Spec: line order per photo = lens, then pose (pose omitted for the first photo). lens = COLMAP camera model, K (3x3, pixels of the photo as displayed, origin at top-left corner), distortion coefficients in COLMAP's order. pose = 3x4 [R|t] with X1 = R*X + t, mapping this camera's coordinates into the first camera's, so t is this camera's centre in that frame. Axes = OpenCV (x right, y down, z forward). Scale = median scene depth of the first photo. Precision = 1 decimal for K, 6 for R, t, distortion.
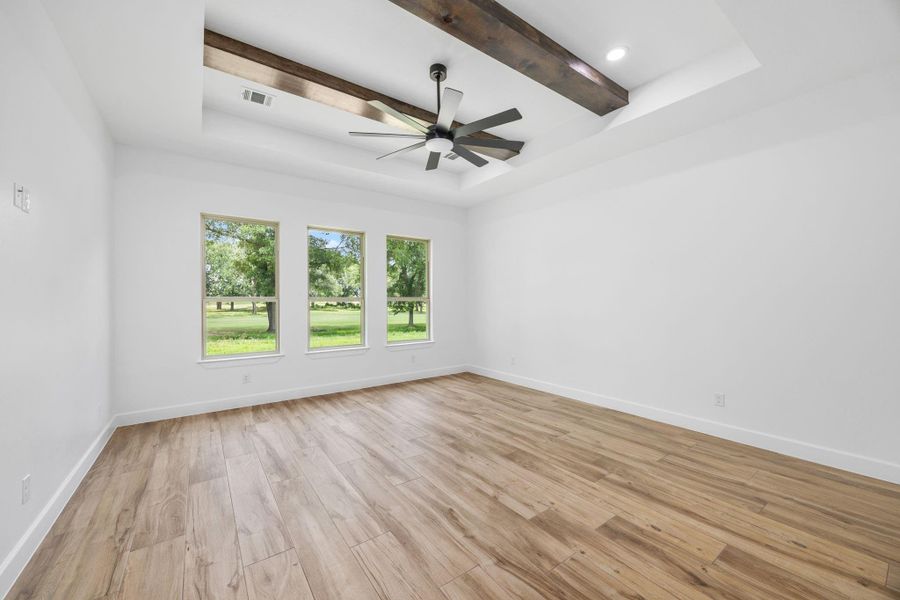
lens RADIAL K [[347.4, 0, 449.0], [0, 347.4, 303.1], [0, 0, 1]] dist [-0.000926, -0.000017]
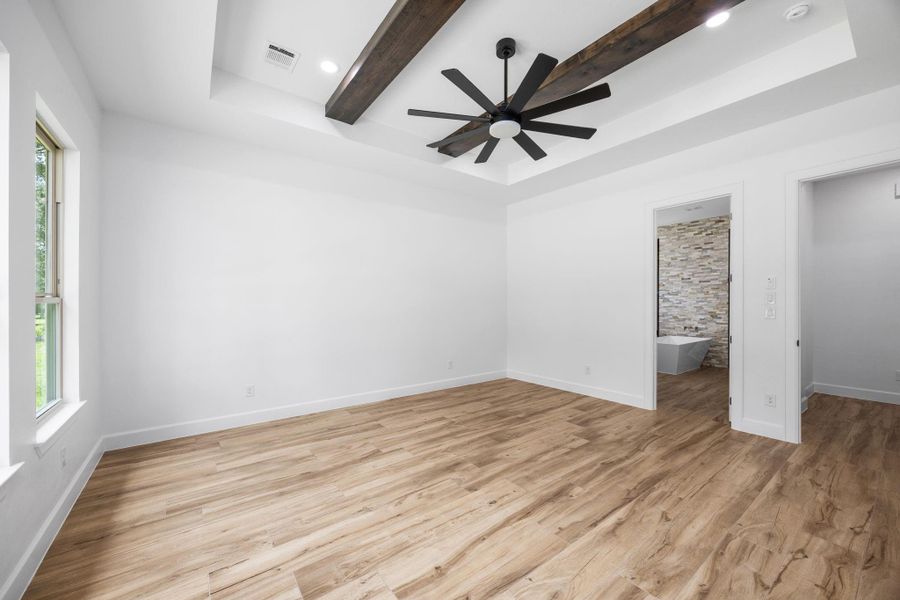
lens RADIAL K [[347.4, 0, 449.0], [0, 347.4, 303.1], [0, 0, 1]] dist [-0.000926, -0.000017]
pose [[-0.015531, 0.004701, 0.999868, -0.849807], [0.010519, 0.999934, -0.004538, 0.002384], [-0.999824, 0.010447, -0.015579, 1.059177]]
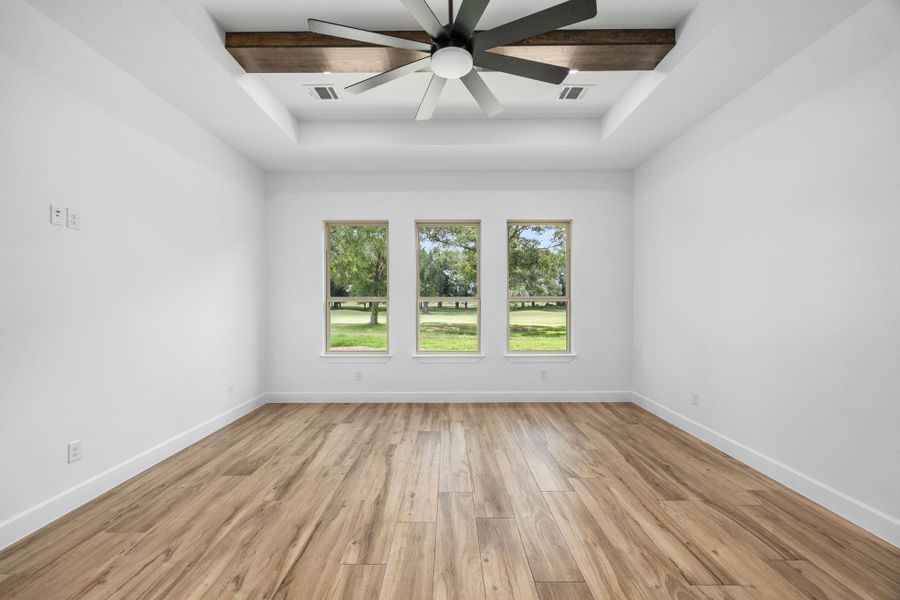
lens RADIAL K [[349.1, 0, 448.3], [0, 349.1, 304.6], [0, 0, 1]] dist [-0.001013, -0.000120]
pose [[0.809385, 0.007521, -0.587230, 0.326066], [-0.005308, 0.999971, 0.005490, -0.002437], [0.587254, -0.001326, 0.809402, 0.423372]]
